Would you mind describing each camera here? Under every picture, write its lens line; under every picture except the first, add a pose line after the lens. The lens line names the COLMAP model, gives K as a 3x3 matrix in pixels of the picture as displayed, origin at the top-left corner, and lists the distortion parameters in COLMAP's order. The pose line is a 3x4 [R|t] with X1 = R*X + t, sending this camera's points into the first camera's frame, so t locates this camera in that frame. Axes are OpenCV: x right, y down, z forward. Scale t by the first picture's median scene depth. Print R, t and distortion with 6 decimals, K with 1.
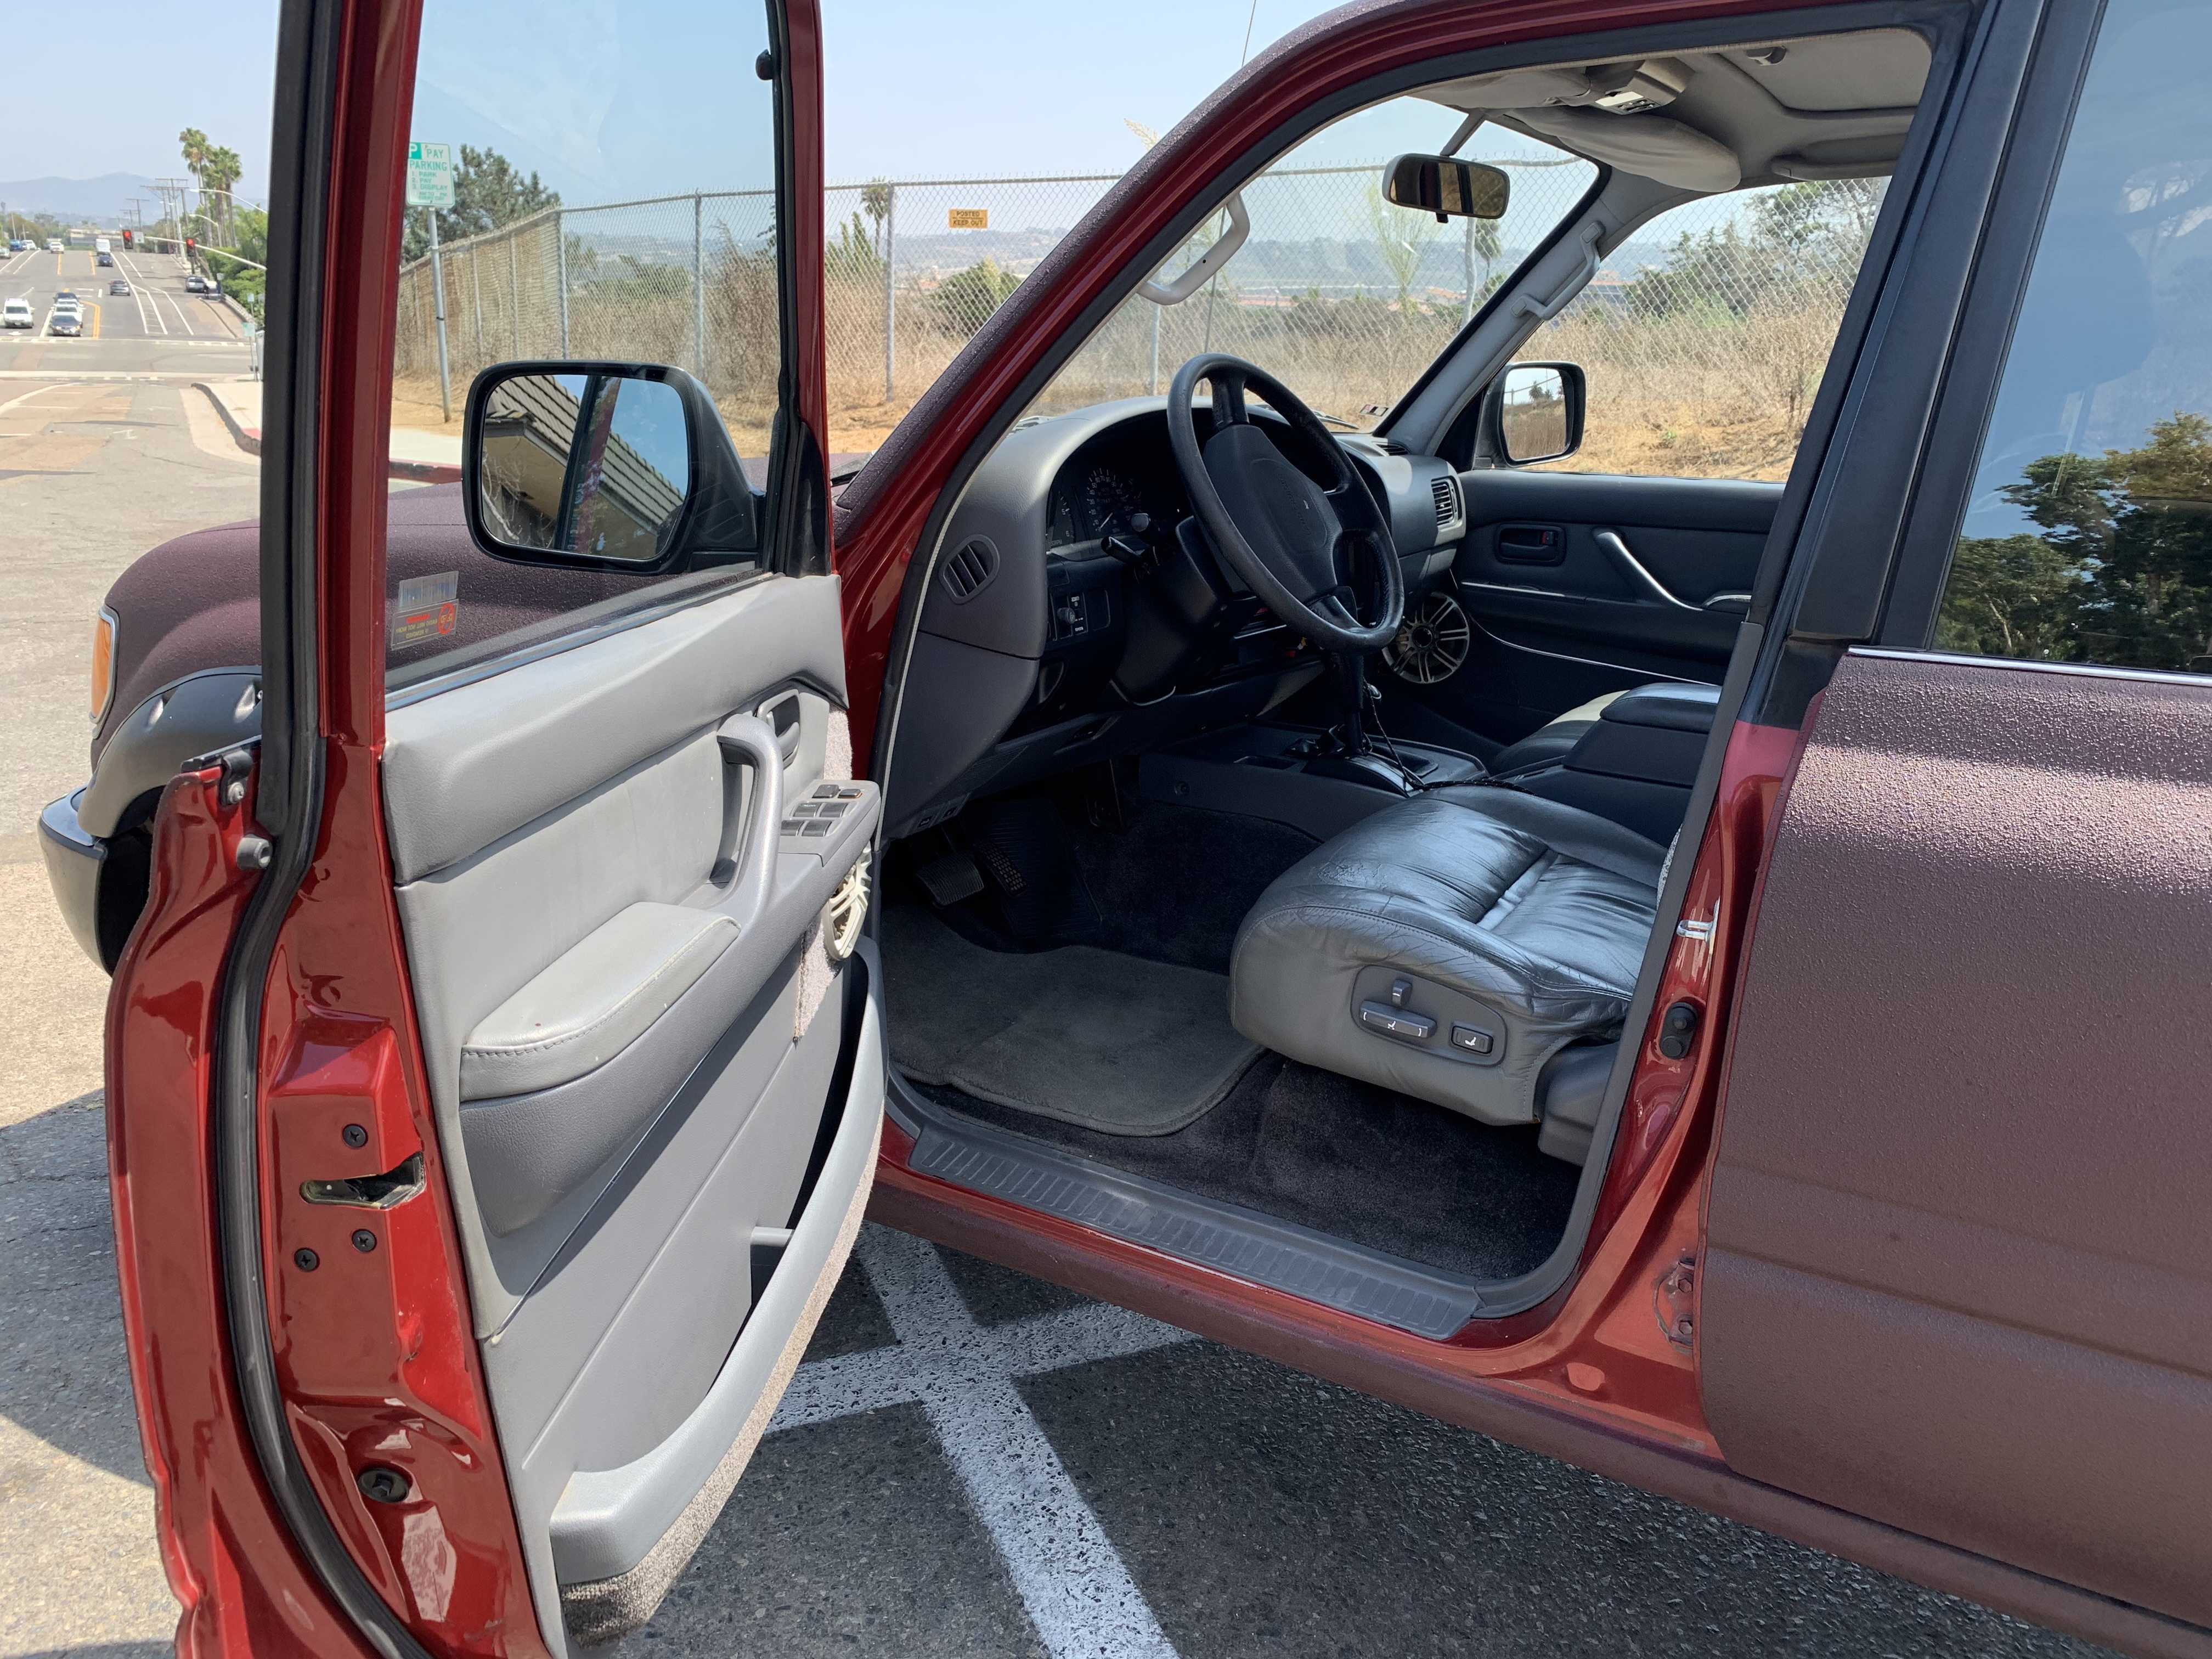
lens RADIAL K [[1640.6, 0, 1112.6], [0, 1640.6, 828.3], [0, 0, 1]] dist [0.036162, -0.060004]
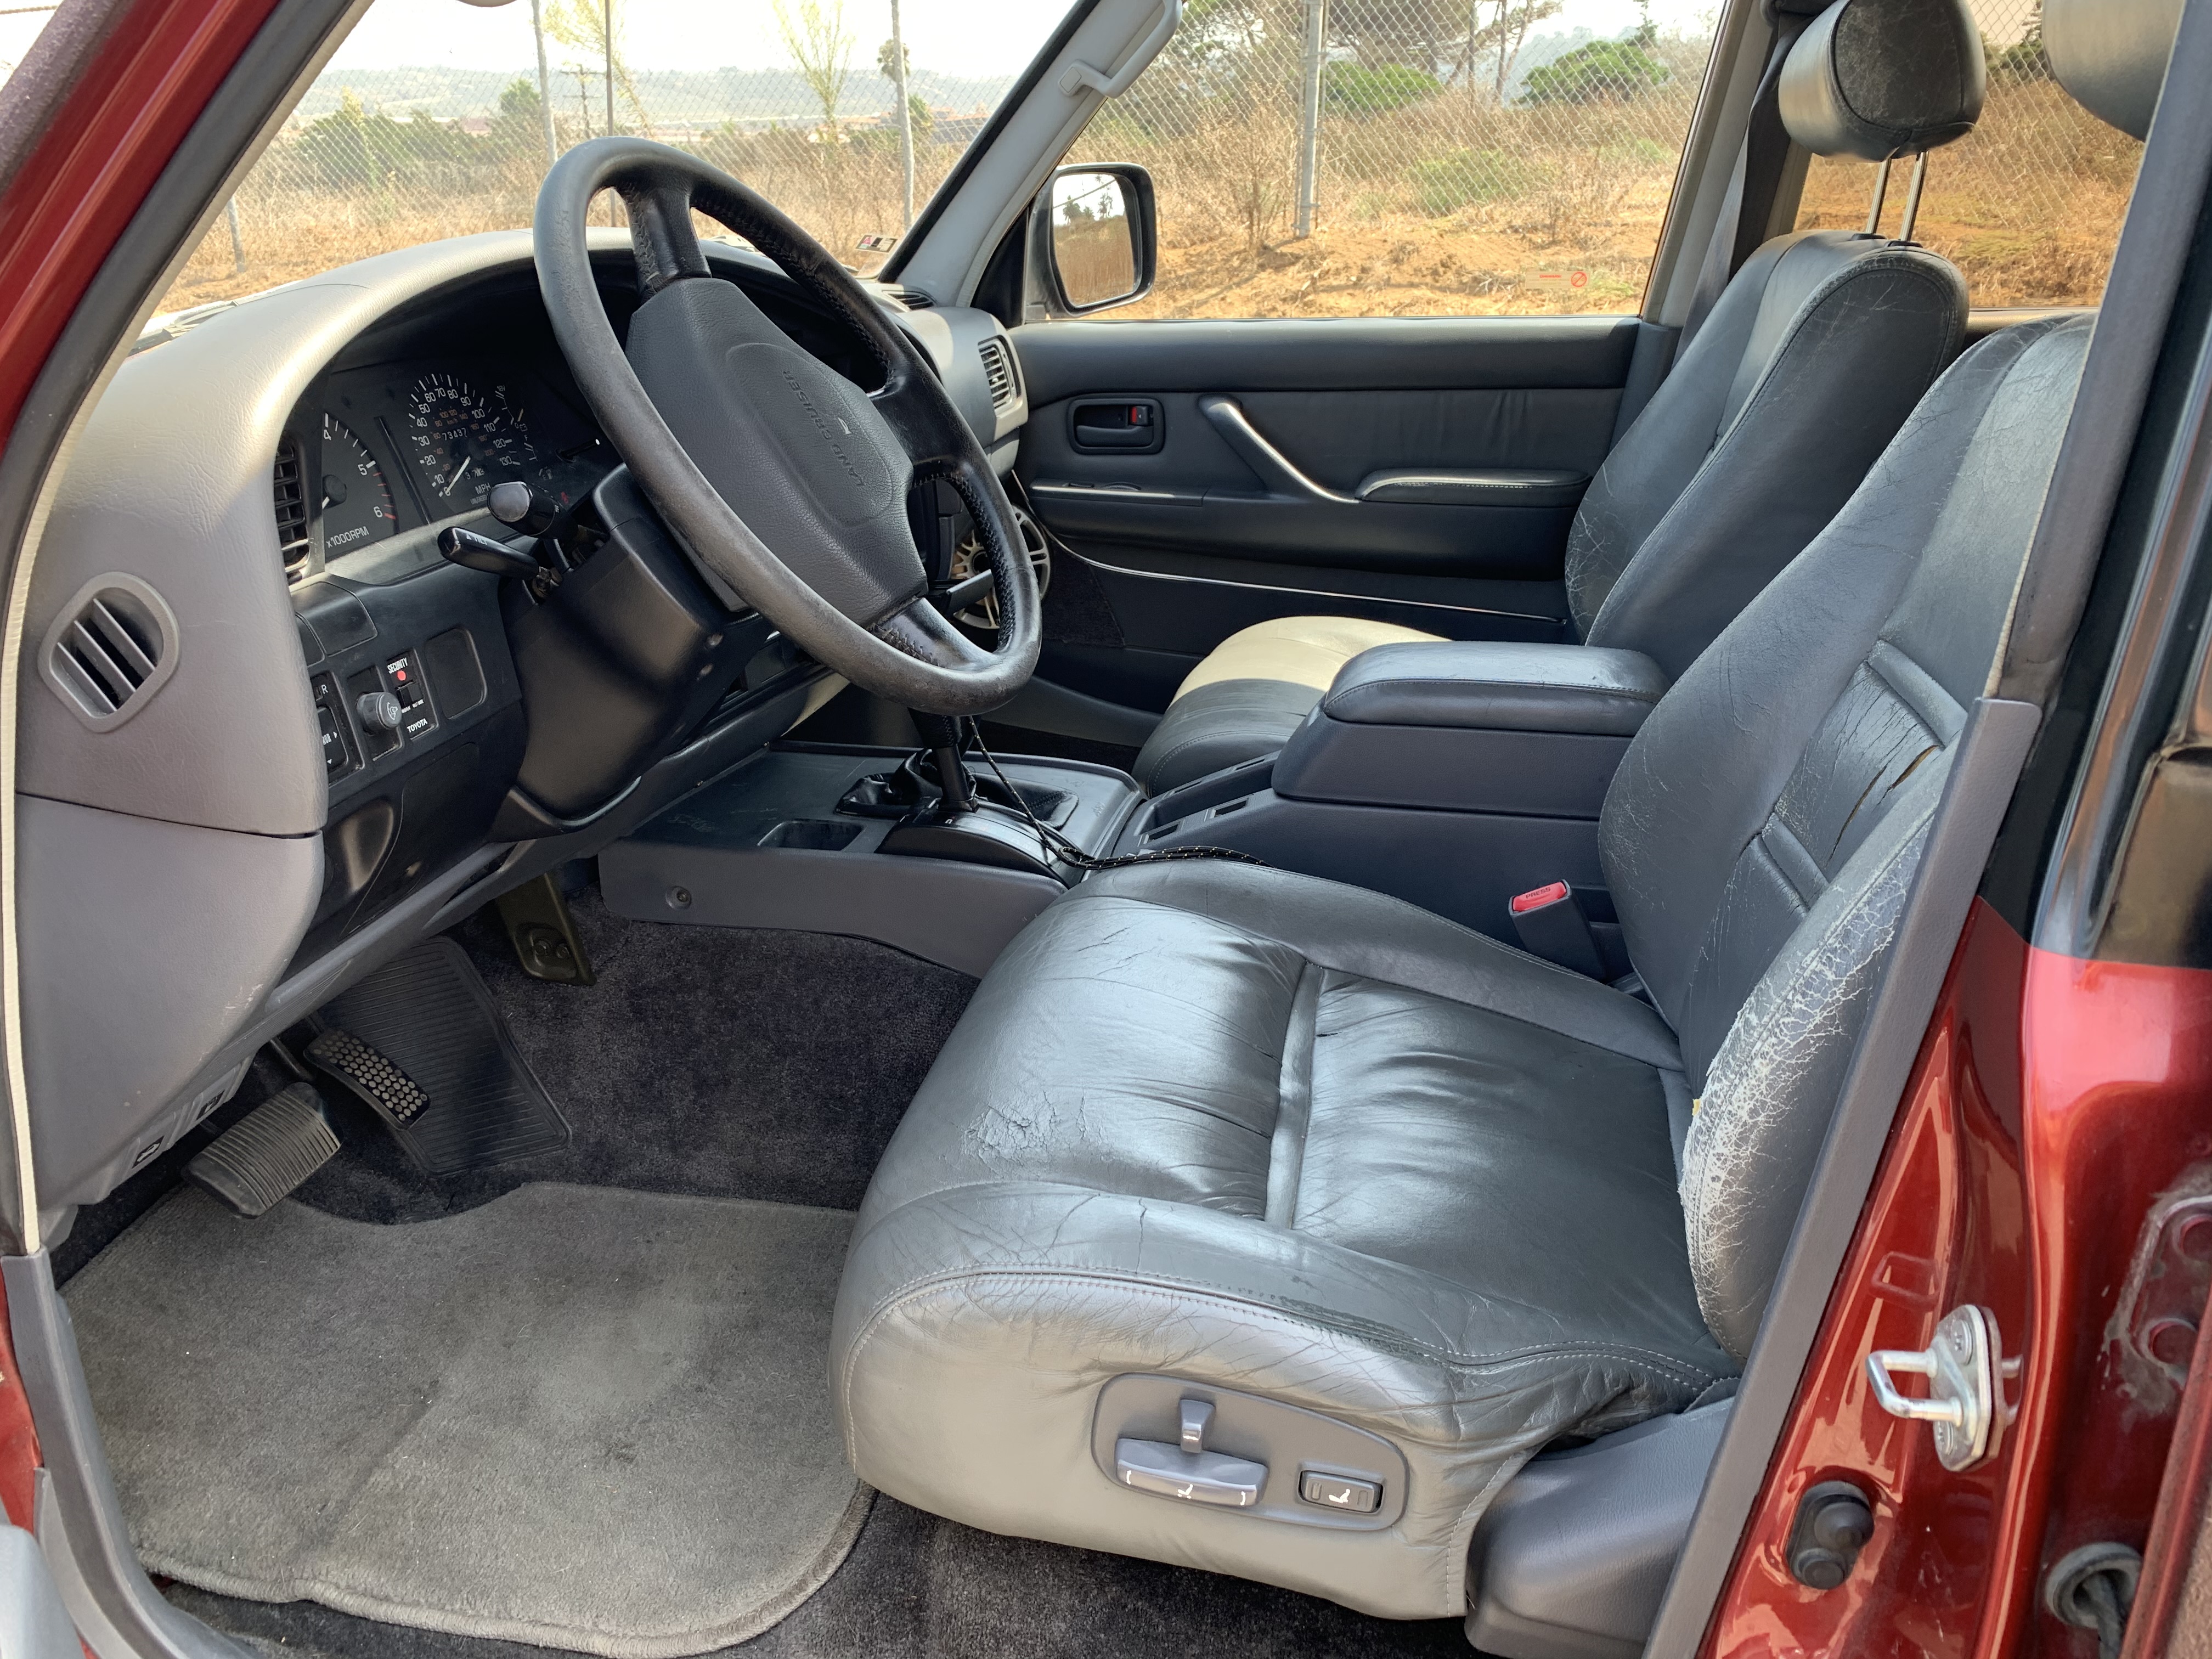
lens RADIAL K [[1640.6, 0, 1112.6], [0, 1640.6, 828.3], [0, 0, 1]] dist [0.036162, -0.060004]
pose [[0.946501, -0.146145, 0.287709, 0.024315], [0.119296, 0.986876, 0.108836, -0.099057], [-0.299839, -0.068691, 0.951514, 0.389367]]
